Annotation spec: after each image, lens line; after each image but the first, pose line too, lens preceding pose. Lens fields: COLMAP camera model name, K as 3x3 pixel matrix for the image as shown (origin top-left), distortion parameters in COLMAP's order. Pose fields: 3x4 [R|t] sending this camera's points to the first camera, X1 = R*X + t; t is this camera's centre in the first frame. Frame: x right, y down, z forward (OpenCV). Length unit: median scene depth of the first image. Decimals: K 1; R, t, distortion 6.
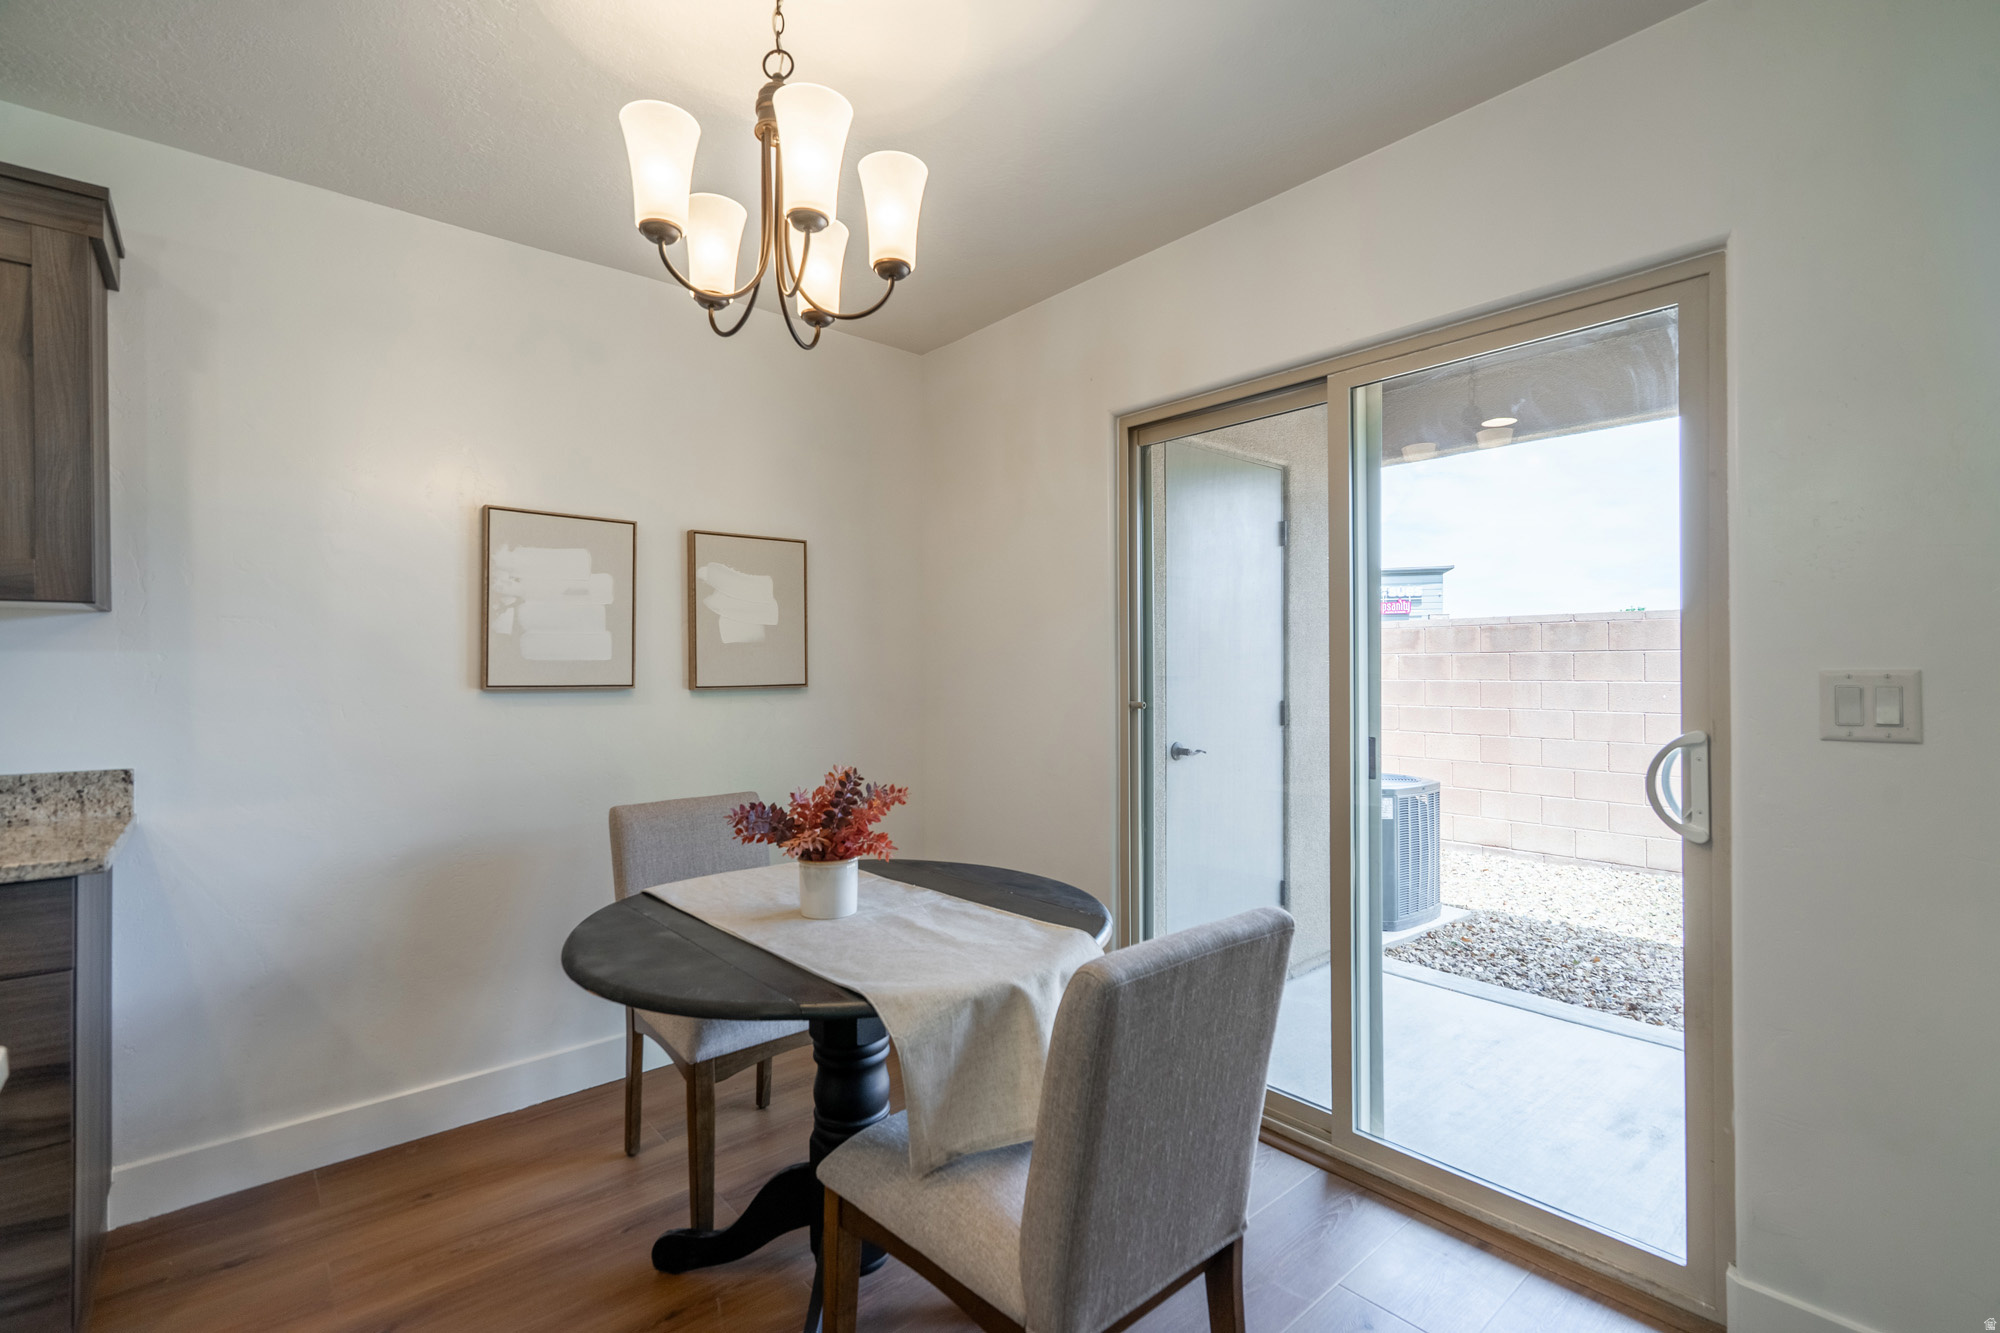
lens RADIAL K [[918.7, 0, 994.6], [0, 918.7, 667.7], [0, 0, 1]] dist [0.000576, -0.000017]
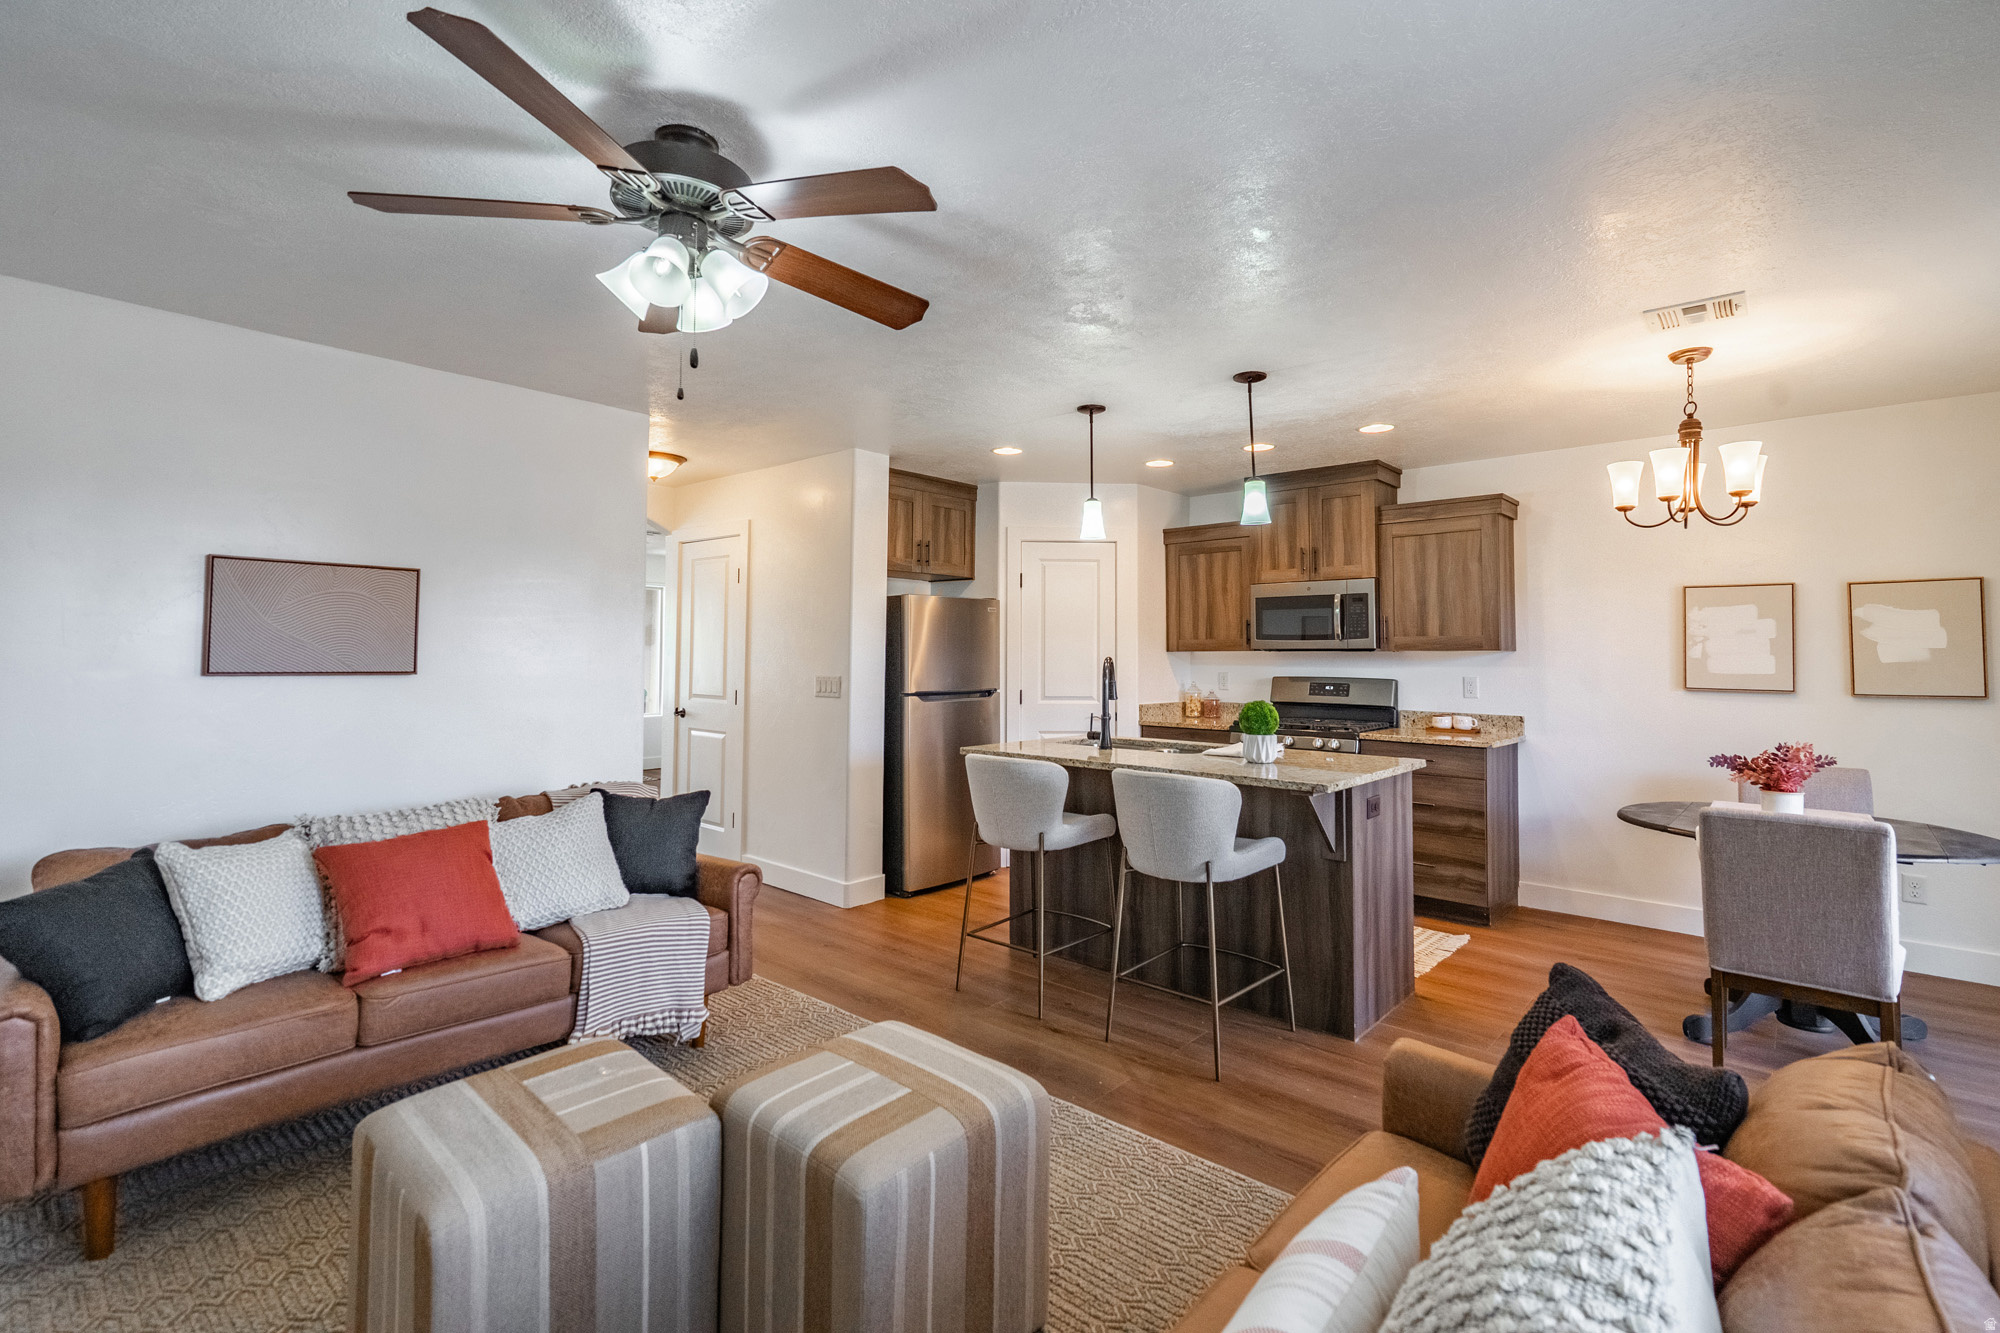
lens RADIAL K [[884.3, 0, 1041.3], [0, 884.3, 629.1], [0, 0, 1]] dist [-0.000513, 0.000350]
pose [[0.170075, -0.024493, -0.985127, 0.943686], [-0.008483, 0.999618, -0.026318, -0.038318], [0.985395, 0.012833, 0.169802, -0.532539]]
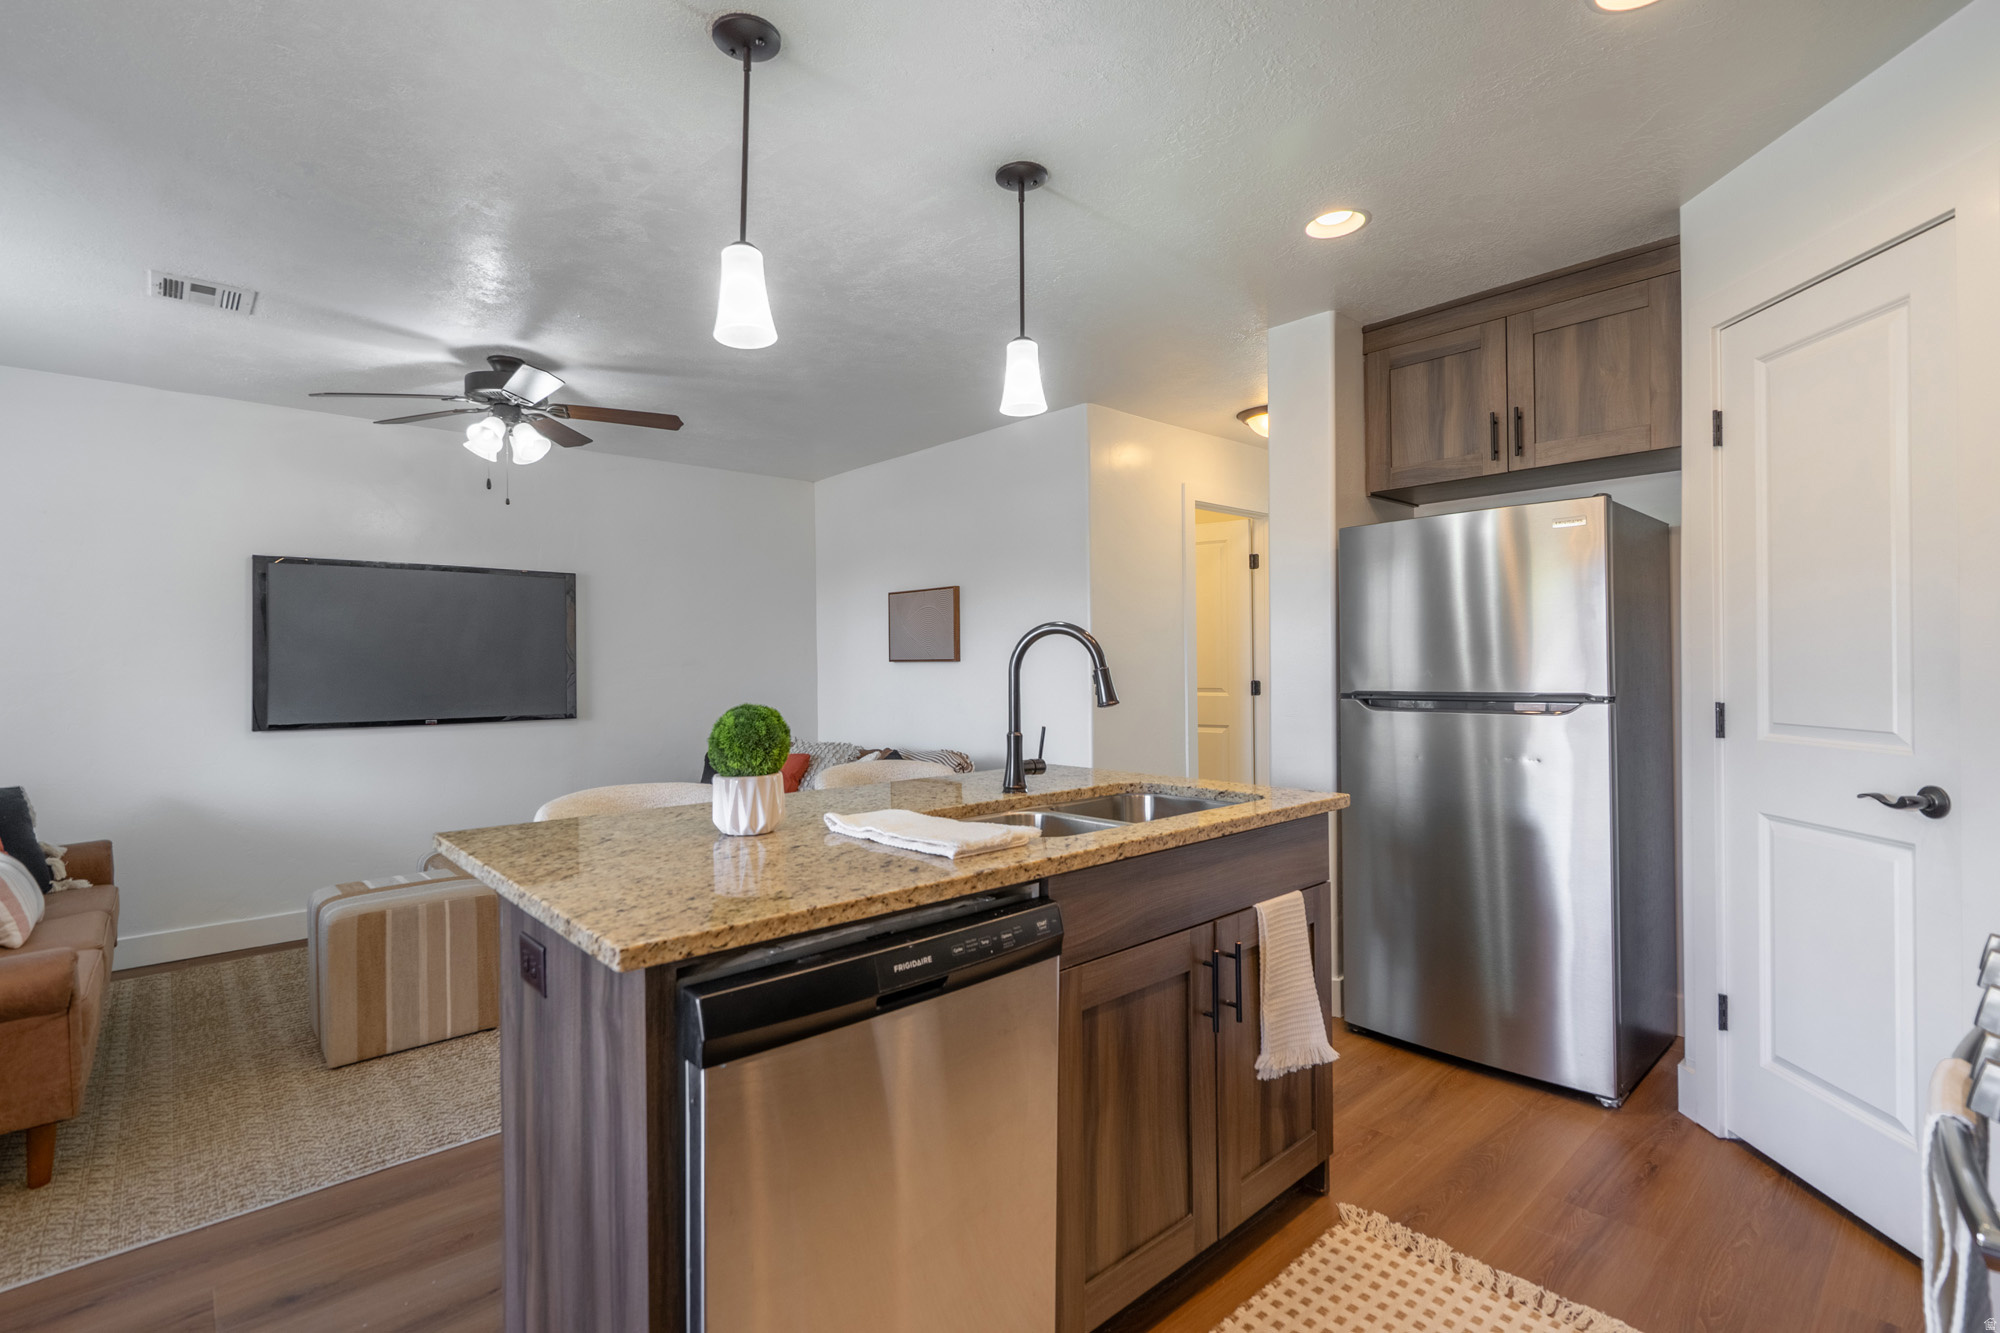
lens RADIAL K [[952.0, 0, 999.7], [0, 952.0, 658.1], [0, 0, 1]] dist [0.002413, 0.000469]
pose [[-0.999544, 0.016417, -0.025328, -0.480287], [0.016550, 0.999850, -0.005052, 0.004516], [0.025242, -0.005469, -0.999666, 0.718330]]
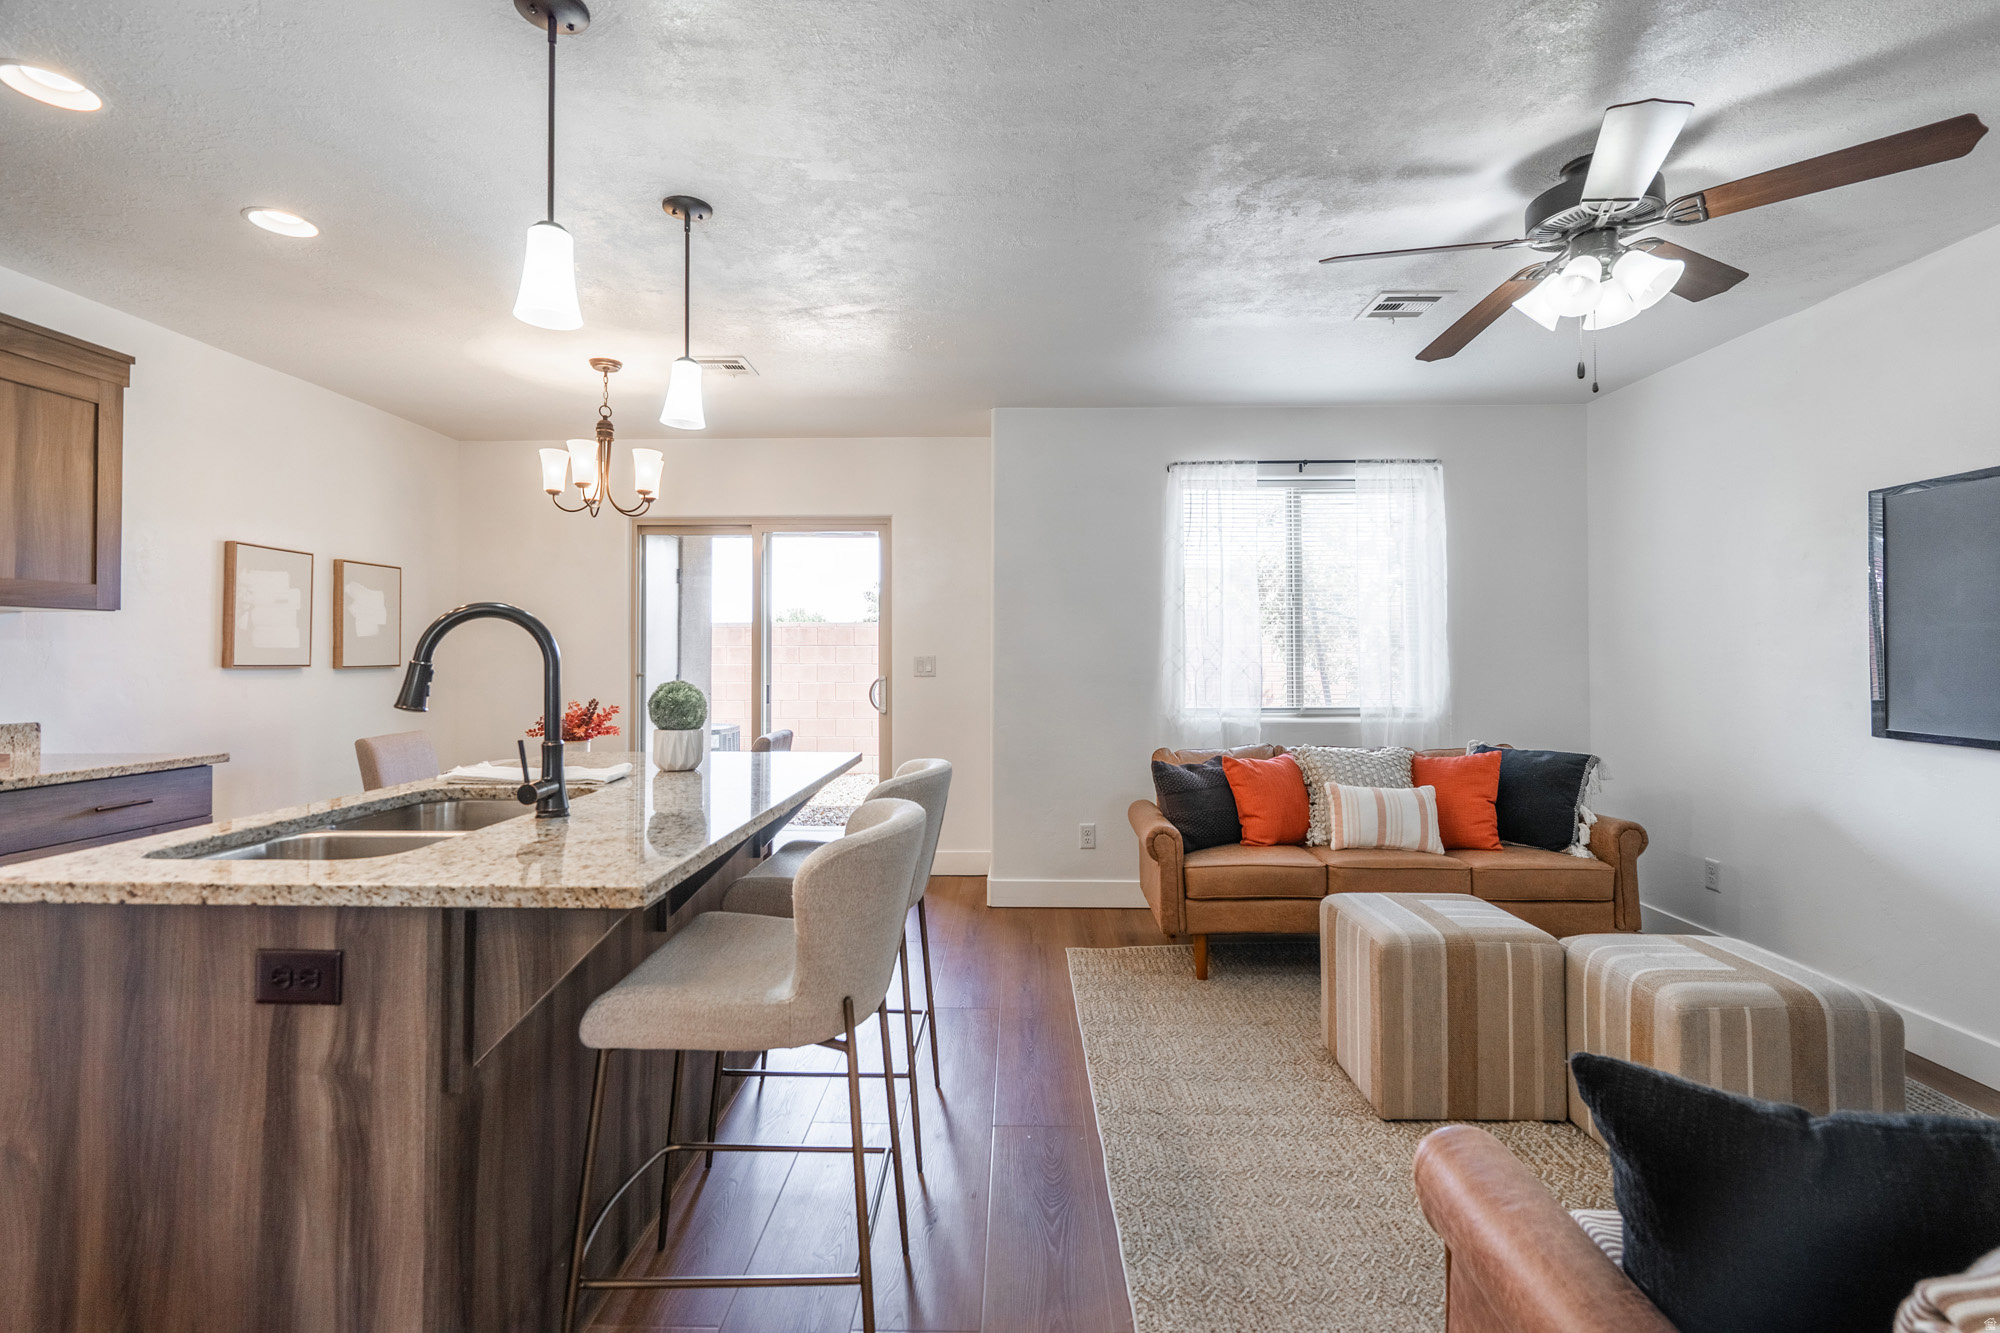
lens RADIAL K [[890.1, 0, 982.3], [0, 890.1, 639.2], [0, 0, 1]] dist [0.000120, -0.000171]
pose [[0.687491, 0.016124, 0.726014, -0.775330], [-0.001669, 0.999786, -0.020623, 0.006252], [-0.726191, 0.012966, 0.687371, -0.849530]]
